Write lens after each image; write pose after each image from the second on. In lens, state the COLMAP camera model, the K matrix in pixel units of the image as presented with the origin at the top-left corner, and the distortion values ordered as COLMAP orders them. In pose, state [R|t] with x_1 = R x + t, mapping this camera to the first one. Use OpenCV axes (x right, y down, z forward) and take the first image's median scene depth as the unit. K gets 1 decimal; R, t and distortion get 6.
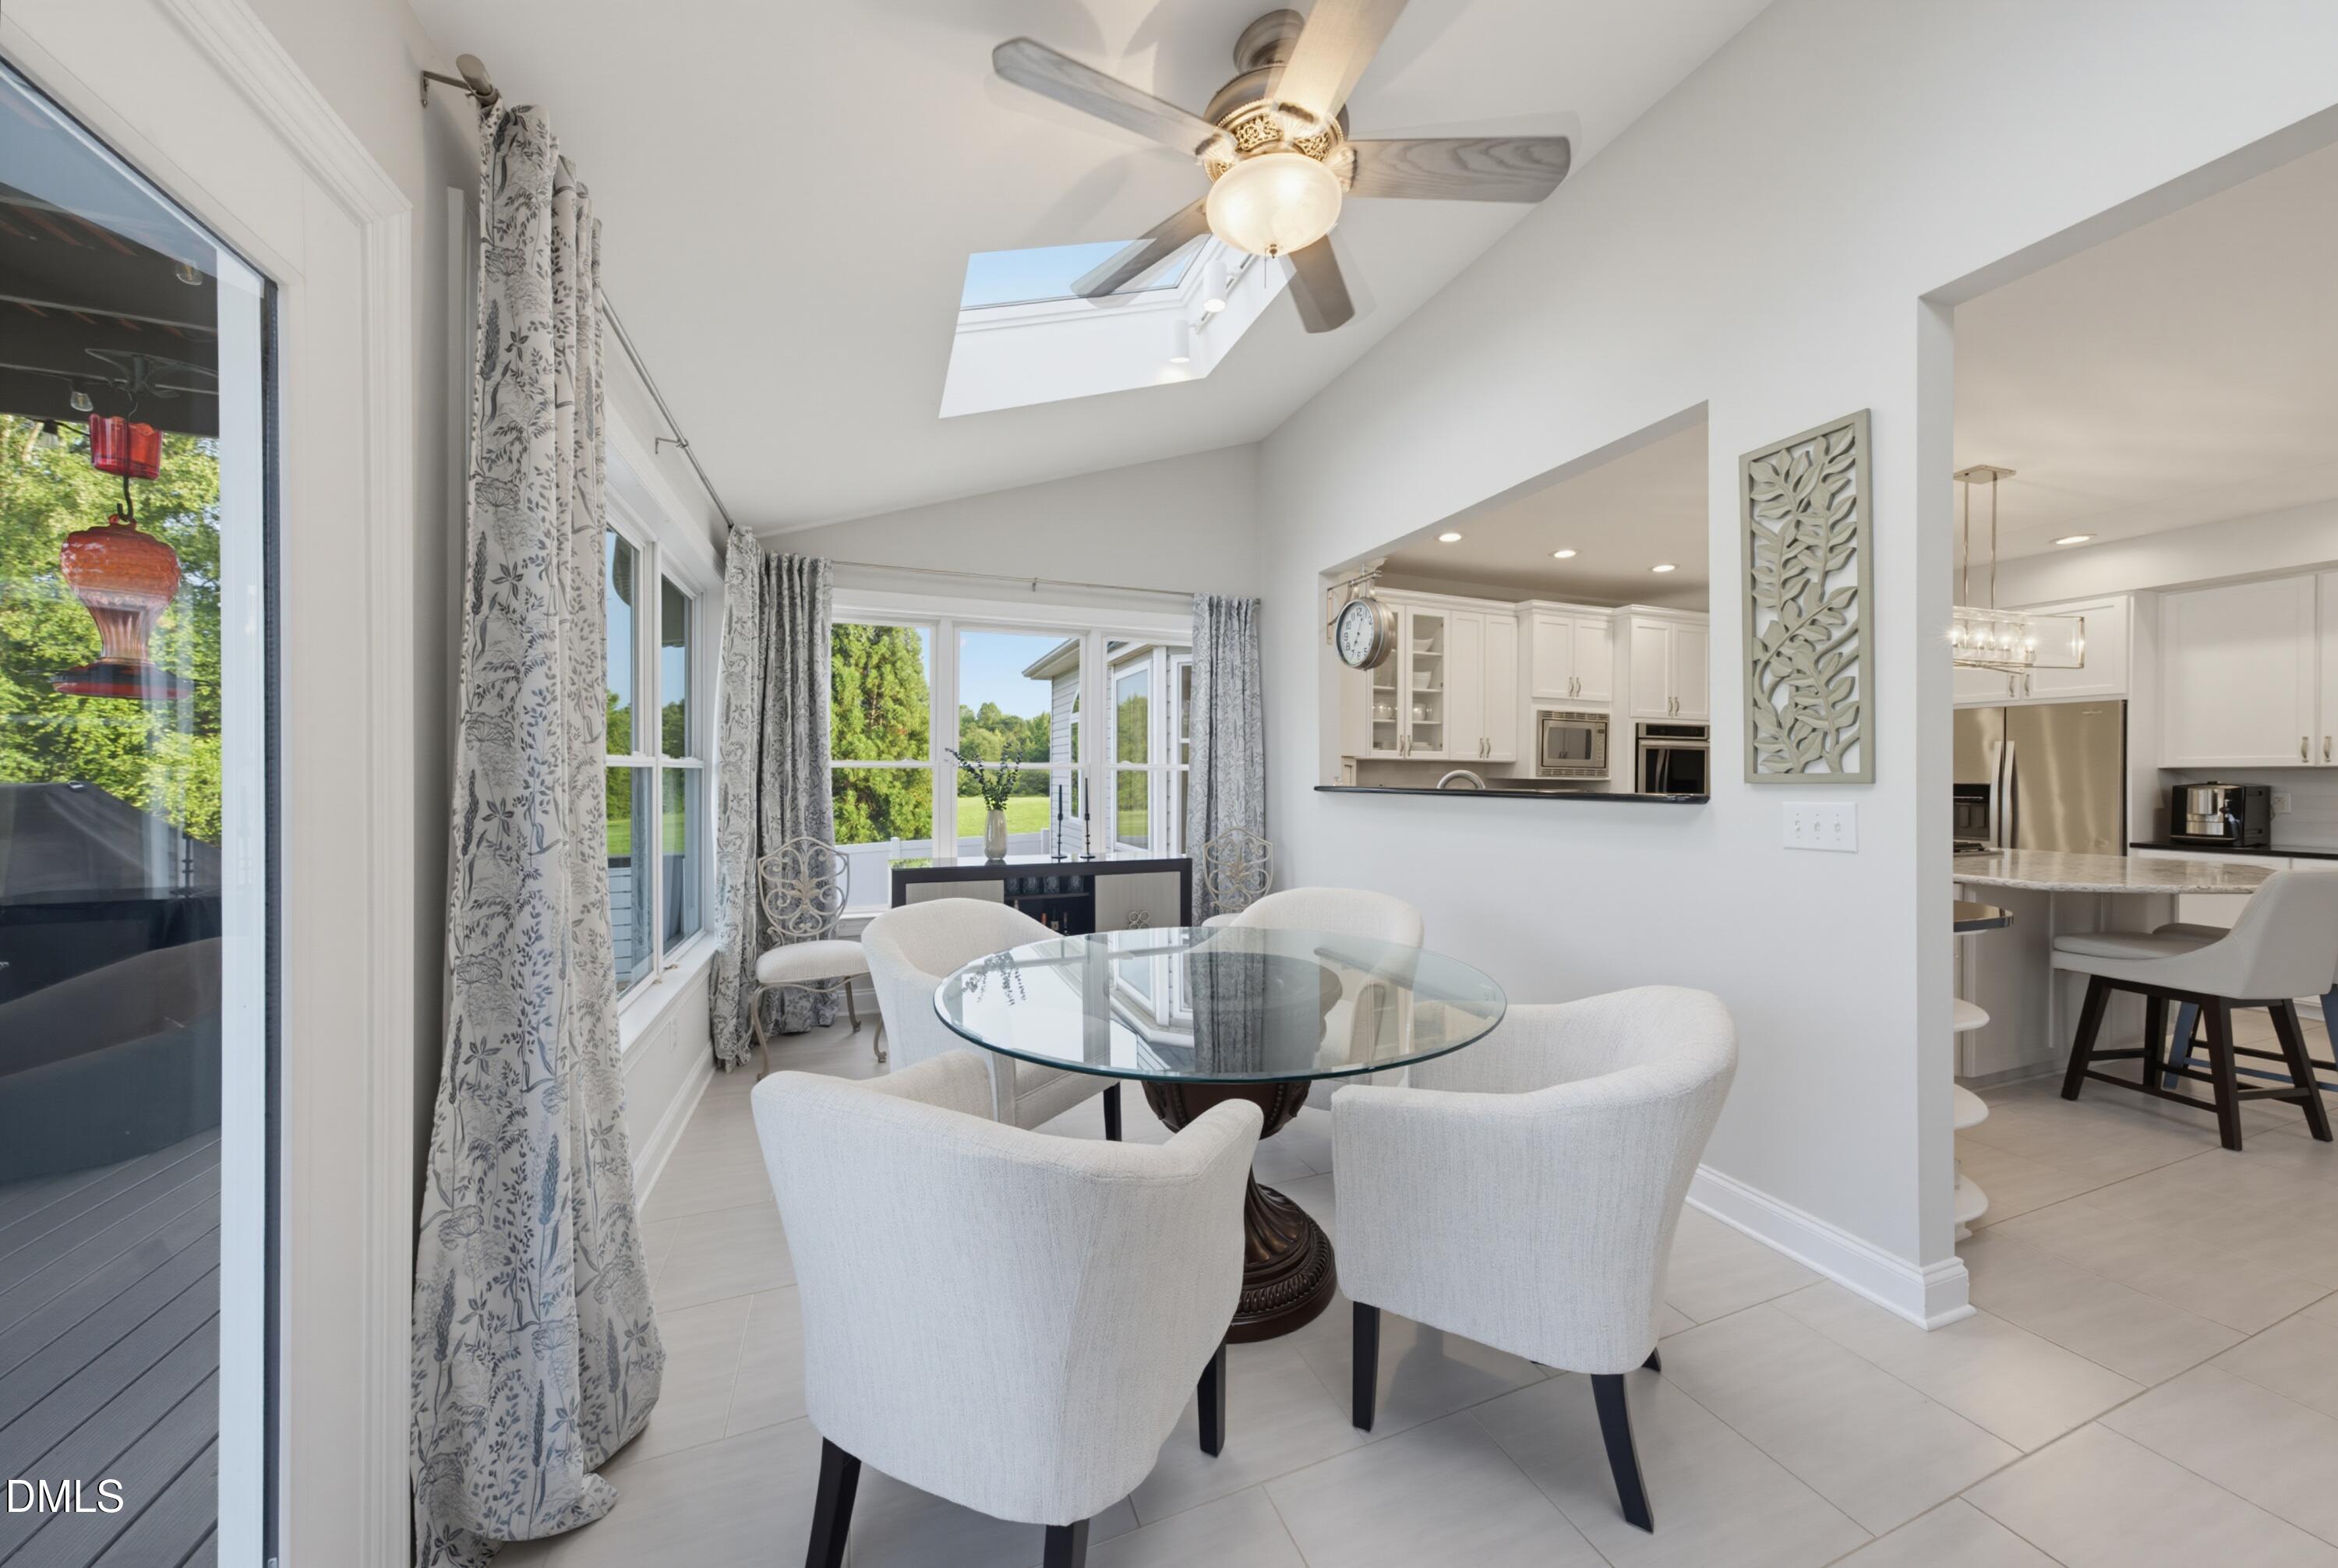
lens RADIAL K [[796.0, 0, 1156.9], [0, 796.0, 783.7], [0, 0, 1]] dist [0.003054, 0.000462]
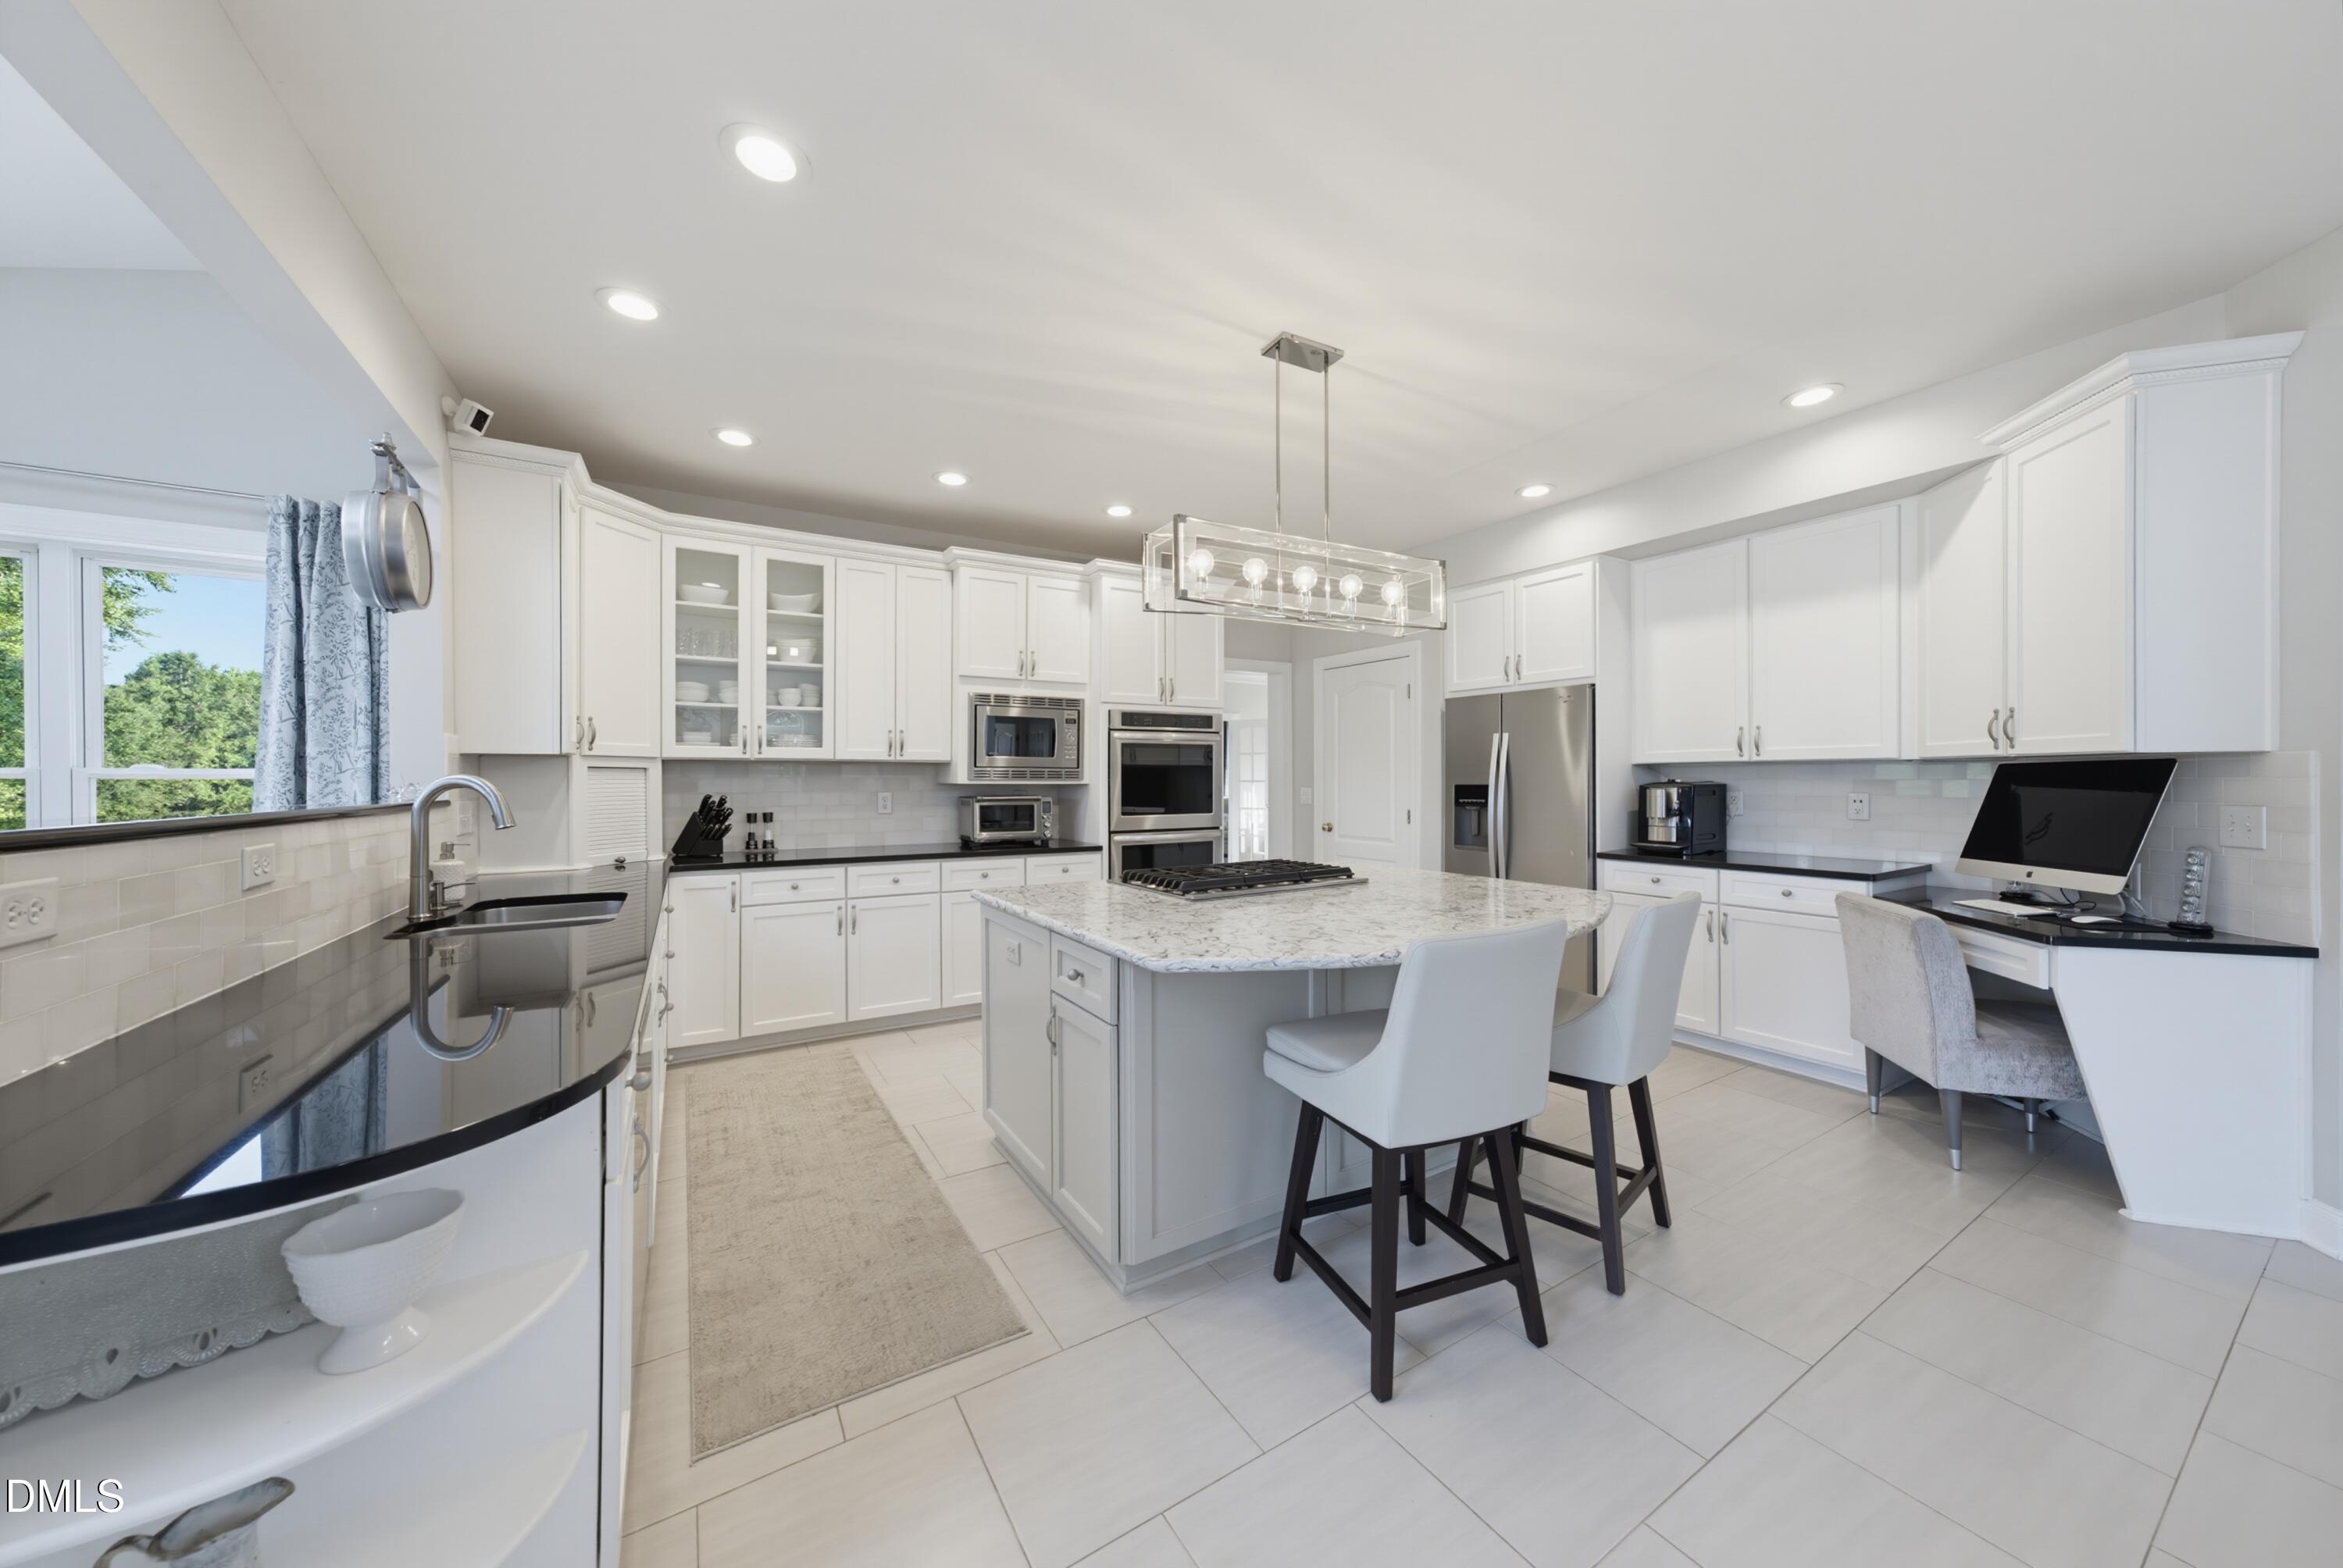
lens RADIAL K [[797.6, 0, 1196.1], [0, 797.6, 773.3], [0, 0, 1]] dist [0.003054, 0.000462]
pose [[0.983115, -0.011168, 0.182647, 0.570045], [0.011891, 0.999925, -0.002860, -0.011001], [-0.182601, 0.004984, 0.983174, 0.217790]]
